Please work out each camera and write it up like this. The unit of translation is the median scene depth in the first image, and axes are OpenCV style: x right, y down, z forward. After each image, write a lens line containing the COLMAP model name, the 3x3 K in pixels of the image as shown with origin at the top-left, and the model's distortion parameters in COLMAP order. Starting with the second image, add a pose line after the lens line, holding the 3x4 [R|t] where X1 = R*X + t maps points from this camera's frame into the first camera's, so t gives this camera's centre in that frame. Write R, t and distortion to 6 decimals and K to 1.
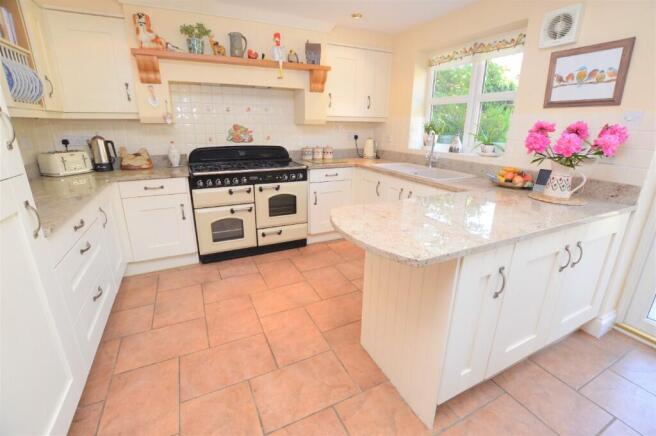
lens RADIAL K [[291.9, 0, 331.3], [0, 291.9, 214.9], [0, 0, 1]] dist [-0.035311, 0.005545]
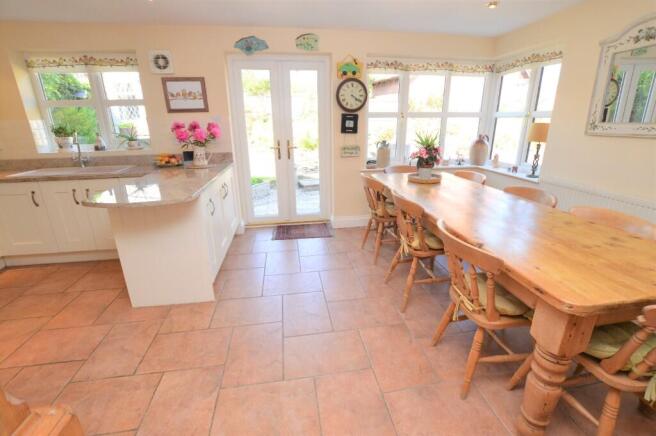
lens RADIAL K [[291.9, 0, 331.9], [0, 291.9, 213.8], [0, 0, 1]] dist [-0.035311, 0.005545]
pose [[0.294634, -0.303267, 0.906212, -0.461695], [0.294145, 0.931046, 0.215944, 0.046097], [-0.909214, 0.202933, 0.363523, -0.208481]]
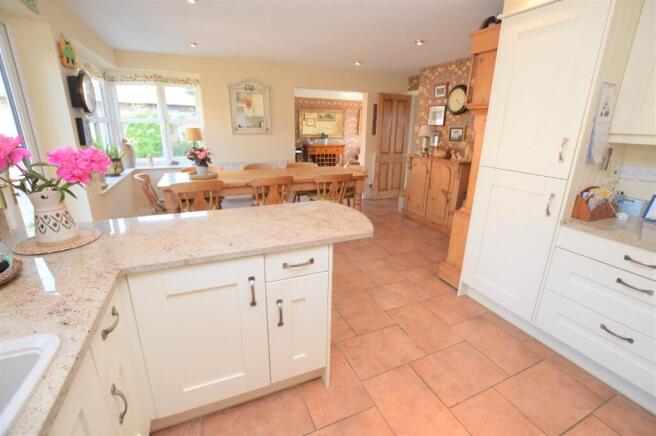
lens RADIAL K [[291.9, 0, 330.3], [0, 291.9, 215.4], [0, 0, 1]] dist [-0.035311, 0.005545]
pose [[-0.998385, -0.045080, 0.034568, 0.065982], [-0.017539, 0.823386, 0.567211, -0.364303], [-0.054033, 0.565689, -0.822847, 1.055586]]
